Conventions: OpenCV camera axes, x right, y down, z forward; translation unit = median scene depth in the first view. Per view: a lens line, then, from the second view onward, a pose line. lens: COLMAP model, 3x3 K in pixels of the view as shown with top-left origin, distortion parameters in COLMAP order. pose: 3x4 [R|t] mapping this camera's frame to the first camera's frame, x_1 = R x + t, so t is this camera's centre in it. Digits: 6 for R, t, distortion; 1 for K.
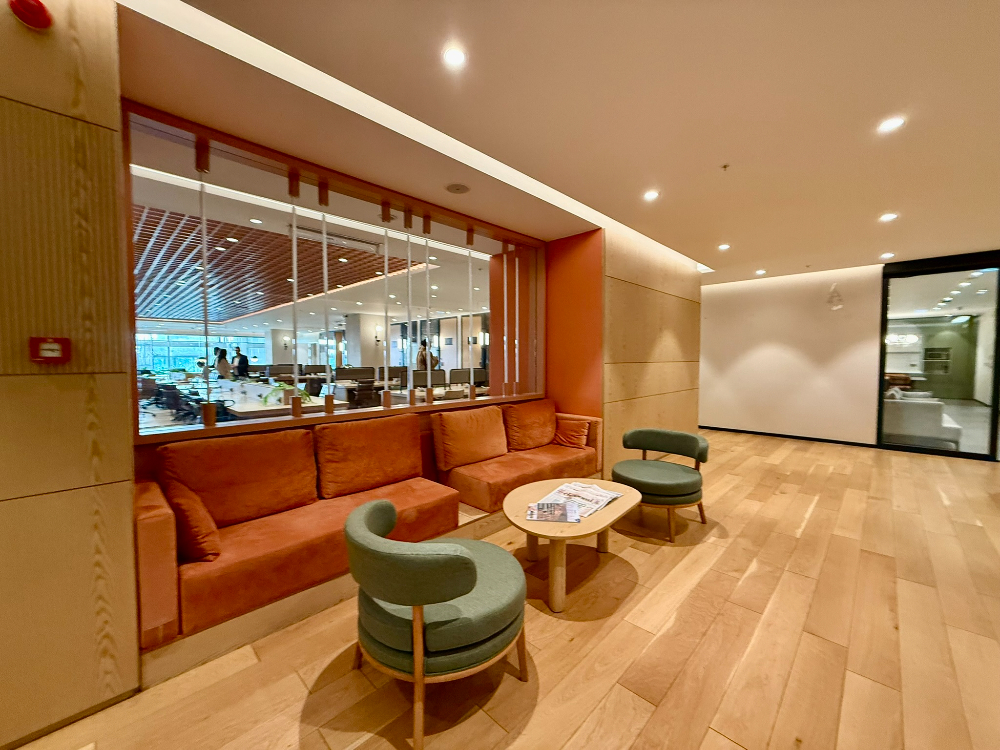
lens RADIAL K [[395.9, 0, 500.9], [0, 395.9, 375.1], [0, 0, 1]] dist [0.000037, -0.000341]
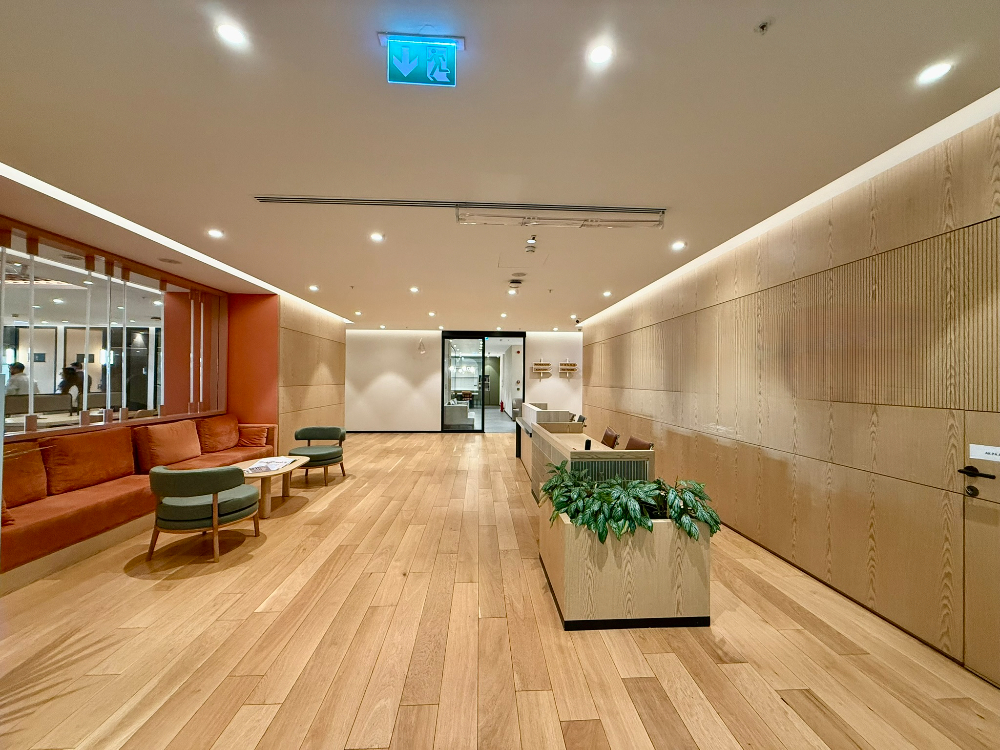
lens RADIAL K [[395.9, 0, 498.9], [0, 395.9, 375.8], [0, 0, 1]] dist [0.000037, -0.000341]
pose [[0.682188, 0.013600, 0.731051, -0.267081], [0.022881, 0.998940, -0.039935, 0.008536], [-0.730819, 0.043970, 0.681153, -0.616710]]
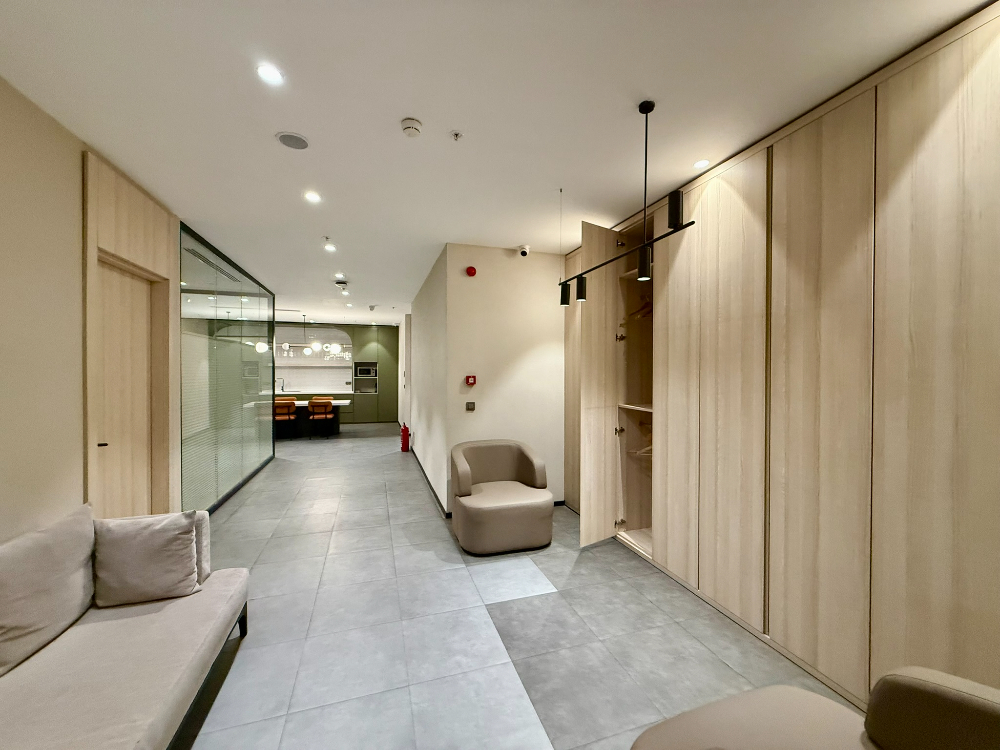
lens RADIAL K [[395.9, 0, 500.2], [0, 395.9, 373.7], [0, 0, 1]] dist [0.000037, -0.000341]
pose [[0.473484, -0.003922, 0.880794, 1.687486], [0.034736, 0.999295, -0.014224, -0.077017], [-0.880117, 0.037330, 0.473287, 1.210354]]
